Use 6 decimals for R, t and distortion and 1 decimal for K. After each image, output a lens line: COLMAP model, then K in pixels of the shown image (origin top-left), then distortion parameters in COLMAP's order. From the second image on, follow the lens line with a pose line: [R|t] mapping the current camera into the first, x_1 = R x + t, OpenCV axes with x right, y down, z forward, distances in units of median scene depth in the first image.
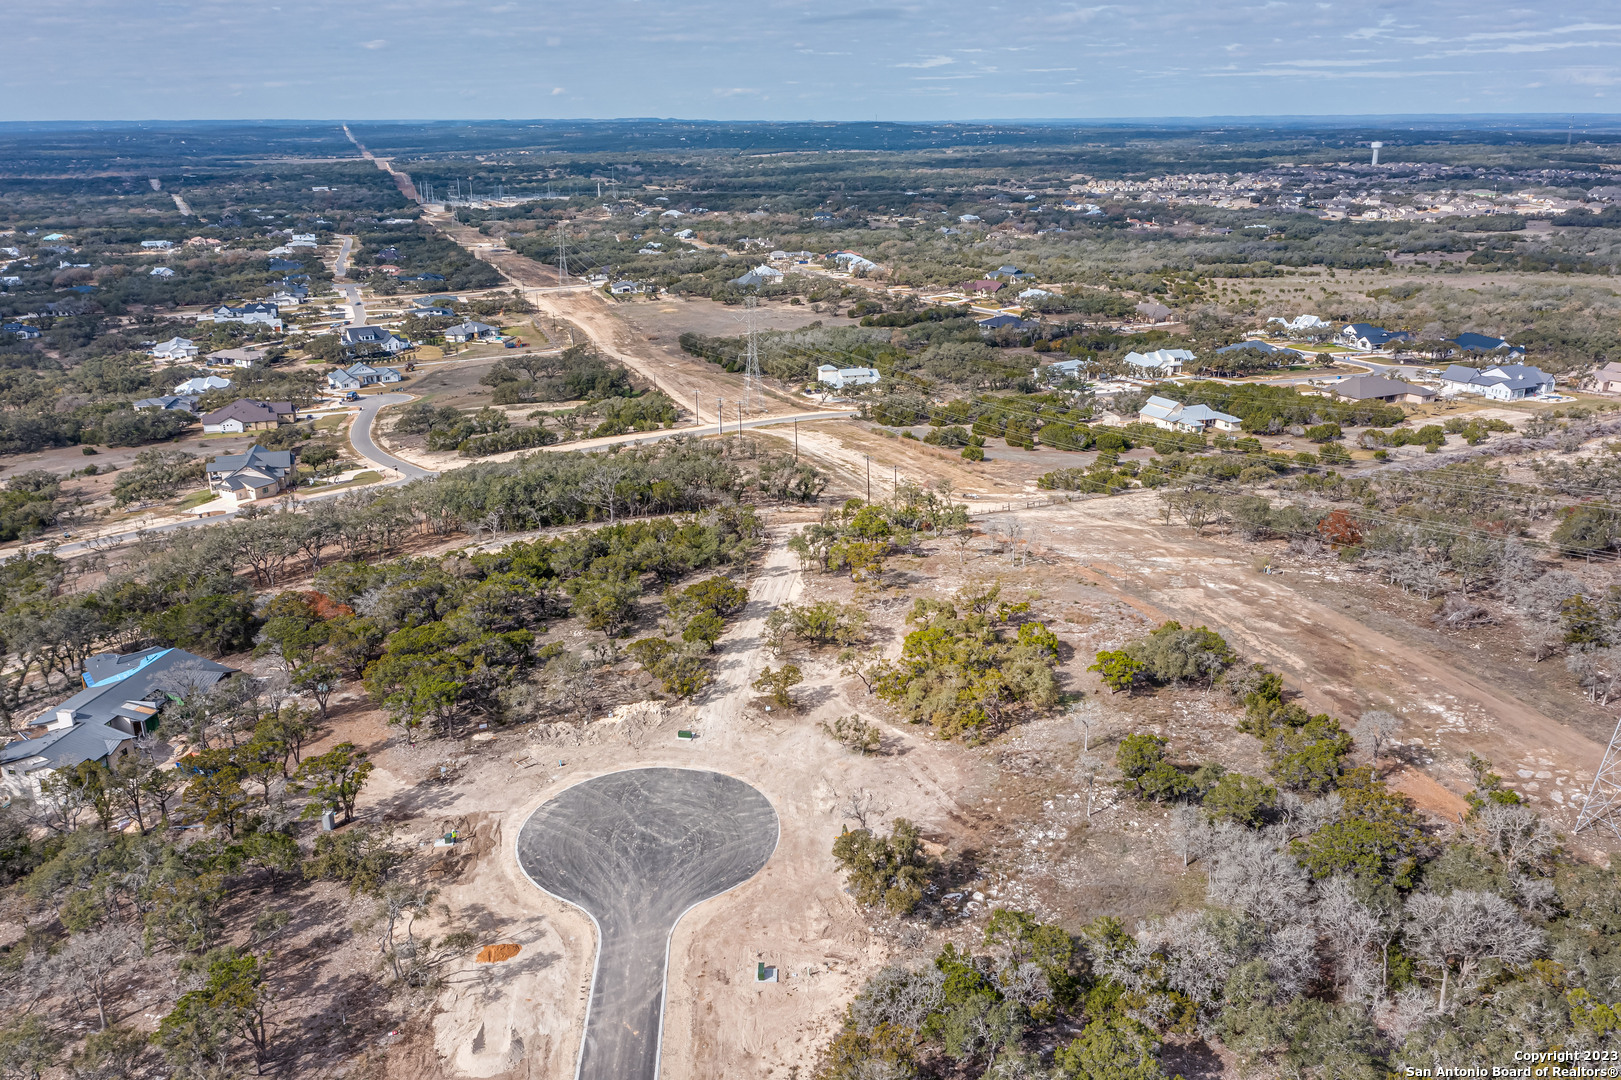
lens RADIAL K [[1305.4, 0, 810.6], [0, 1305.4, 554.2], [0, 0, 1]] dist [-0.005839, 0.044075]
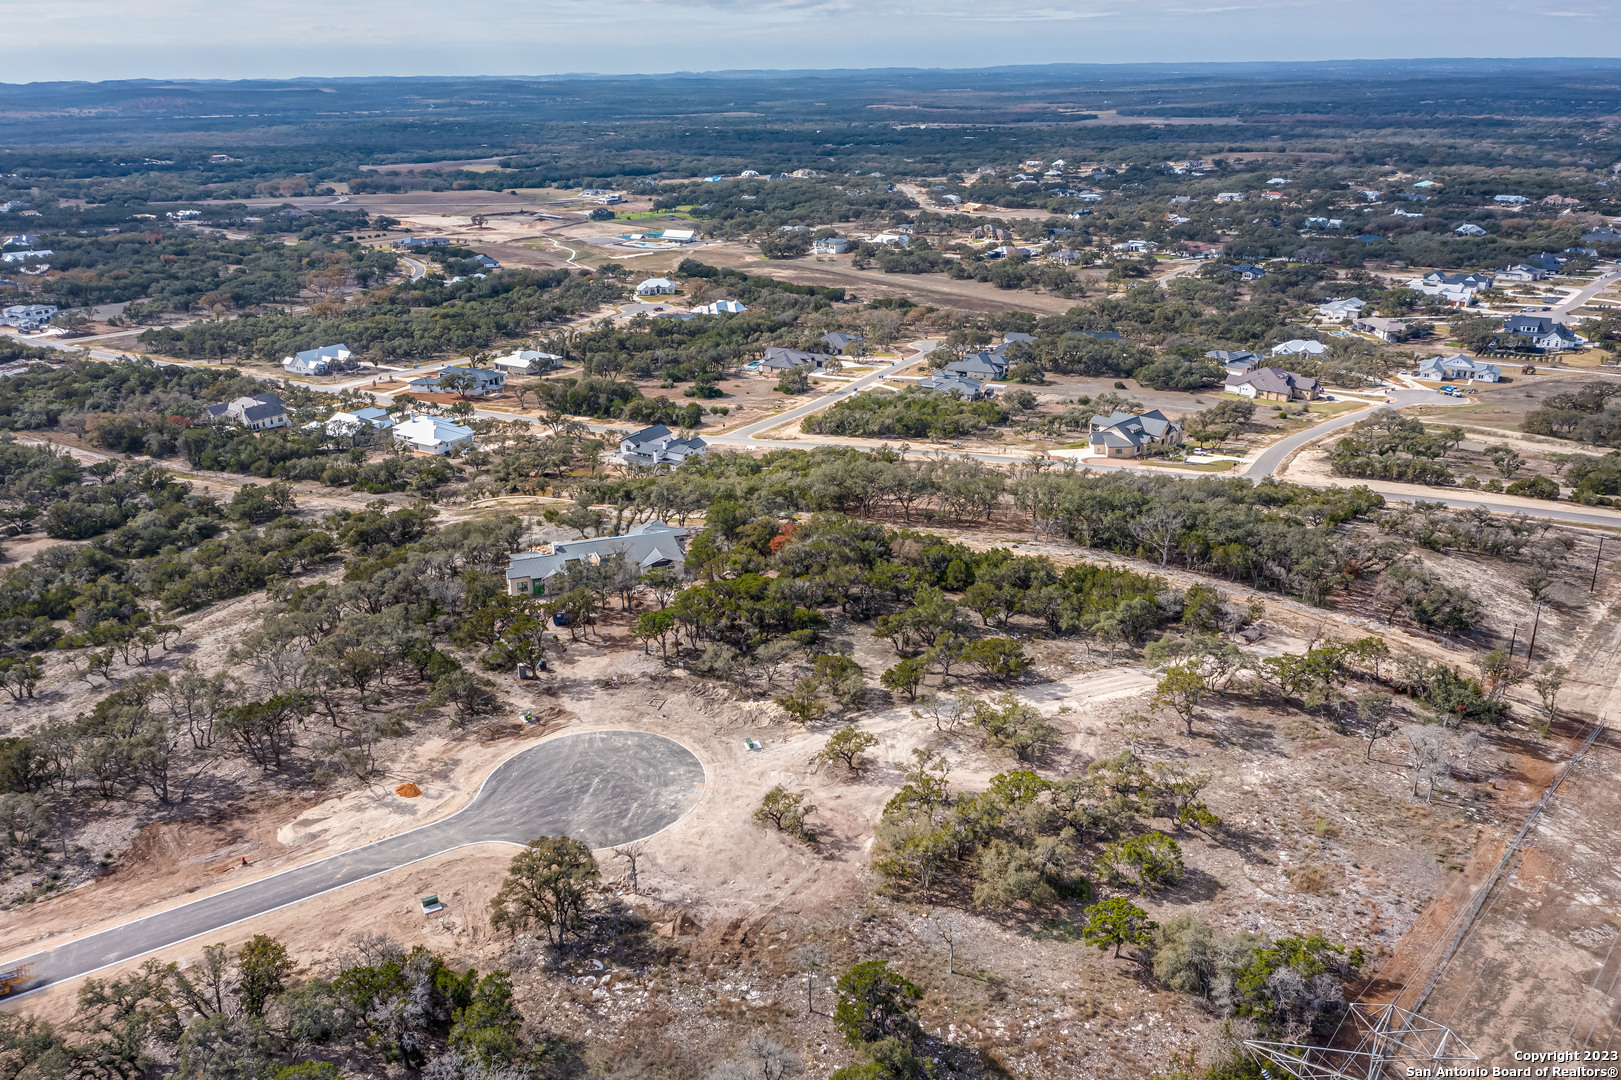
lens RADIAL K [[1305.4, 0, 803.7], [0, 1305.4, 529.2], [0, 0, 1]] dist [-0.005839, 0.044075]
pose [[0.482025, 0.297759, -0.824009, 0.251319], [-0.273367, 0.944643, 0.181438, -0.077621], [0.832420, 0.137799, 0.536739, 0.148366]]
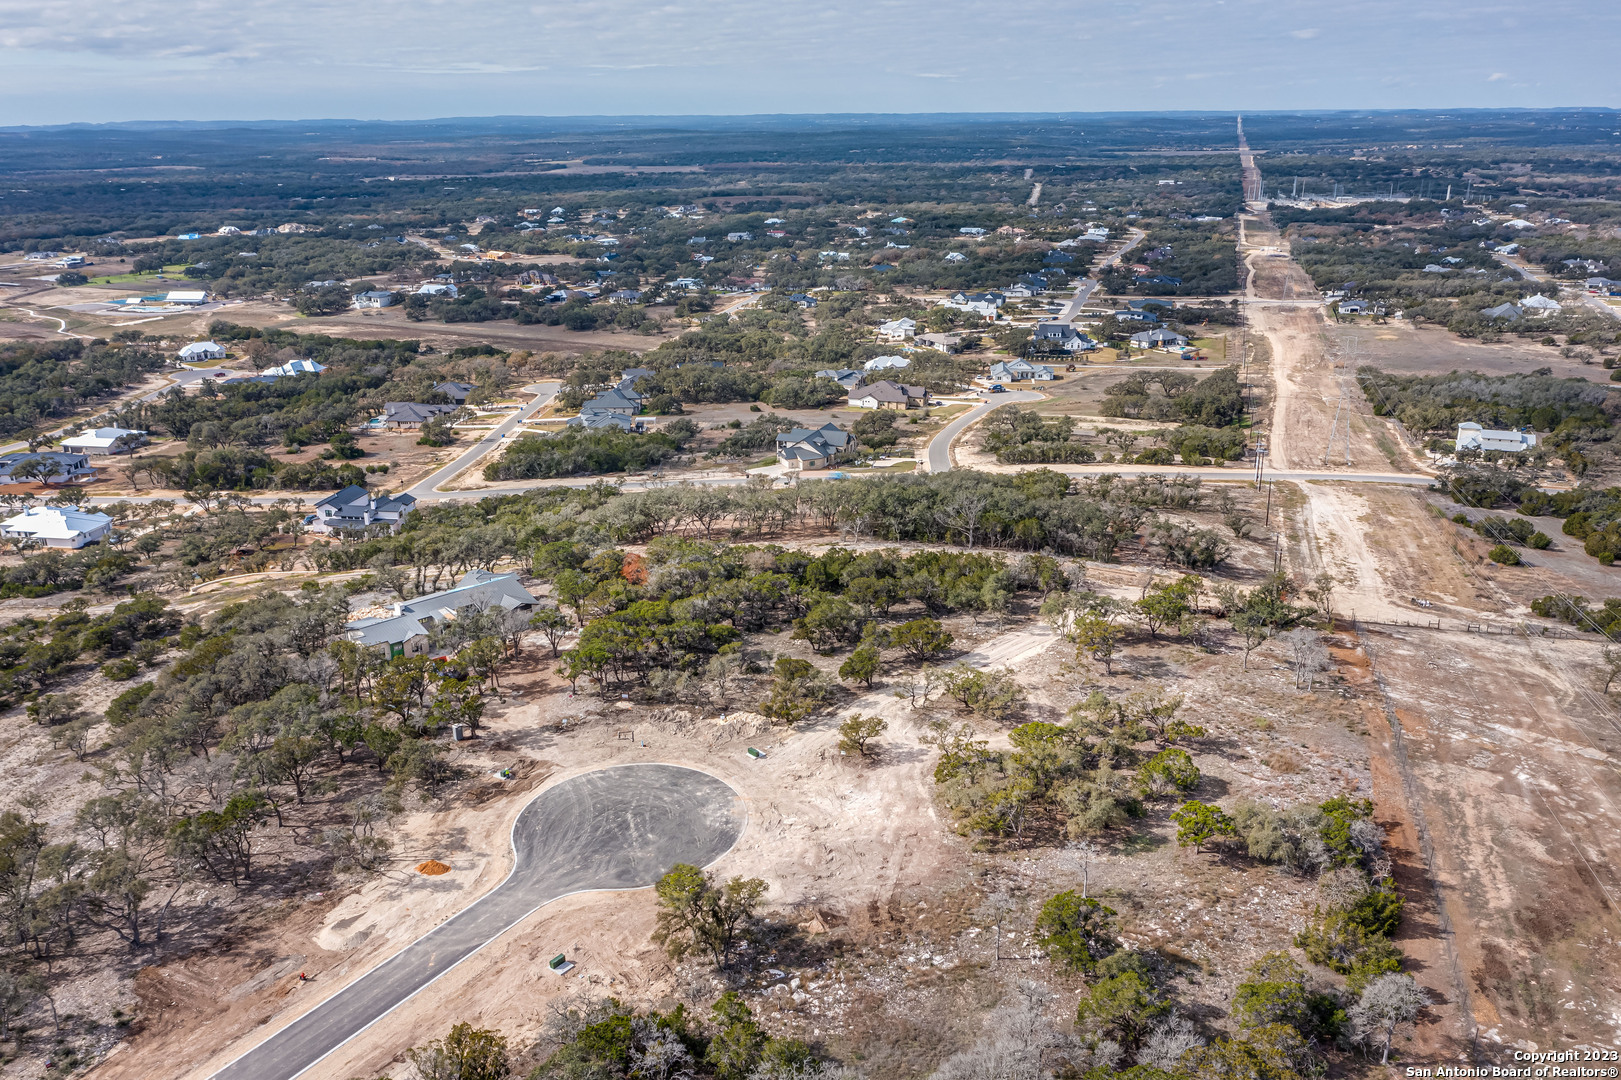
lens RADIAL K [[1305.4, 0, 805.4], [0, 1305.4, 540.0], [0, 0, 1]] dist [-0.005839, 0.044075]
pose [[0.792108, 0.192591, -0.579201, 0.176762], [-0.193428, 0.979212, 0.061070, -0.035916], [0.578922, 0.063659, 0.812894, 0.046903]]
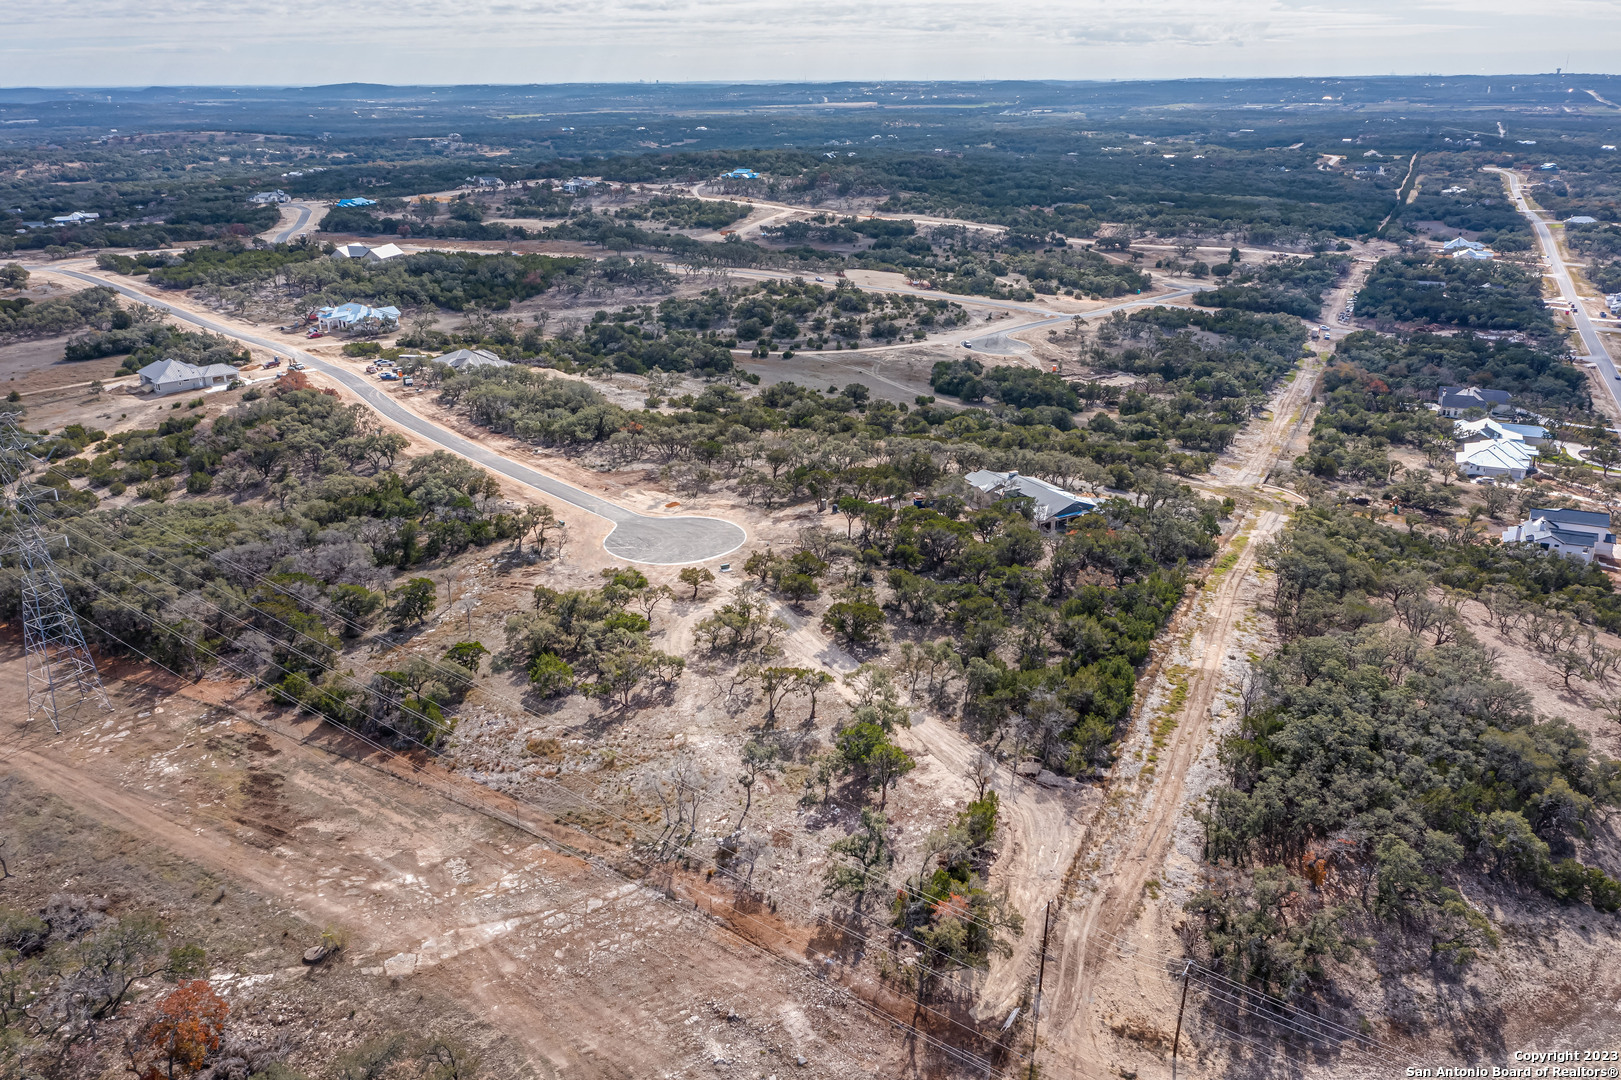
lens RADIAL K [[1305.4, 0, 815.2], [0, 1305.4, 532.6], [0, 0, 1]] dist [-0.005839, 0.044075]
pose [[-0.805659, 0.197715, -0.558411, 0.219302], [-0.193963, 0.802647, 0.564035, -0.256062], [0.559725, 0.562731, -0.608311, 0.650064]]
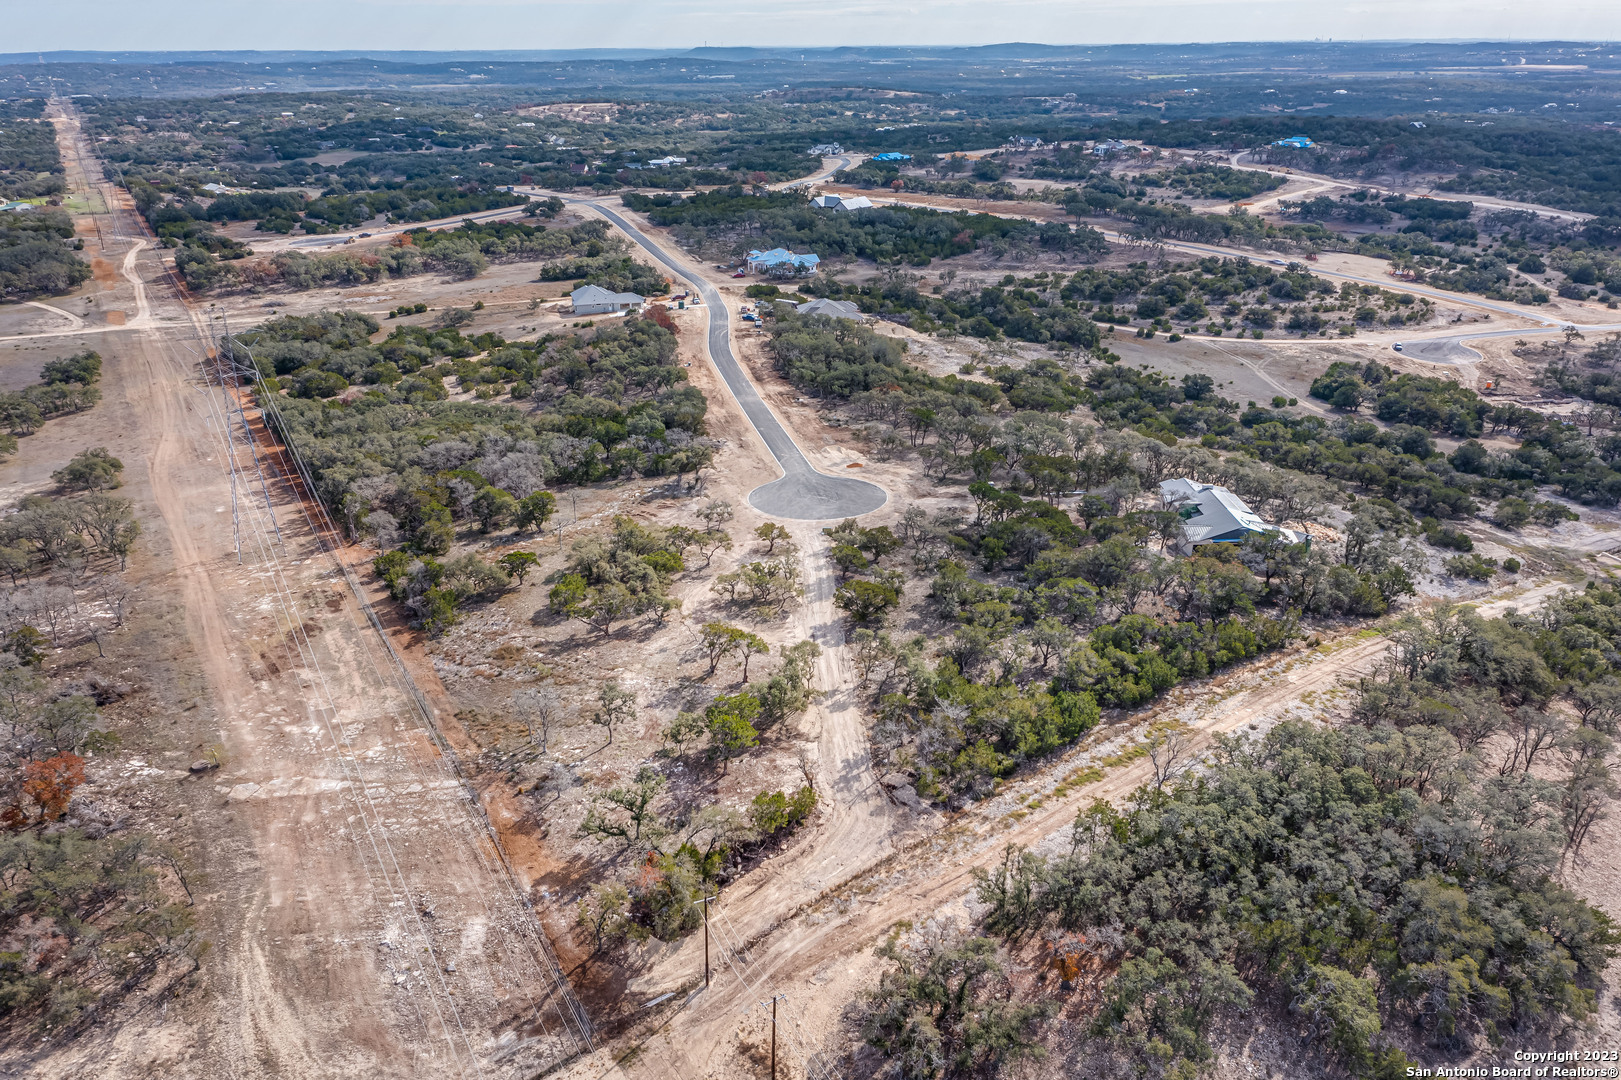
lens RADIAL K [[1305.4, 0, 803.8], [0, 1305.4, 546.1], [0, 0, 1]] dist [-0.005839, 0.044075]
pose [[-0.989658, 0.054319, -0.132766, 0.046423], [-0.045335, 0.759659, 0.648739, -0.277192], [0.136096, 0.648049, -0.749340, 0.712689]]
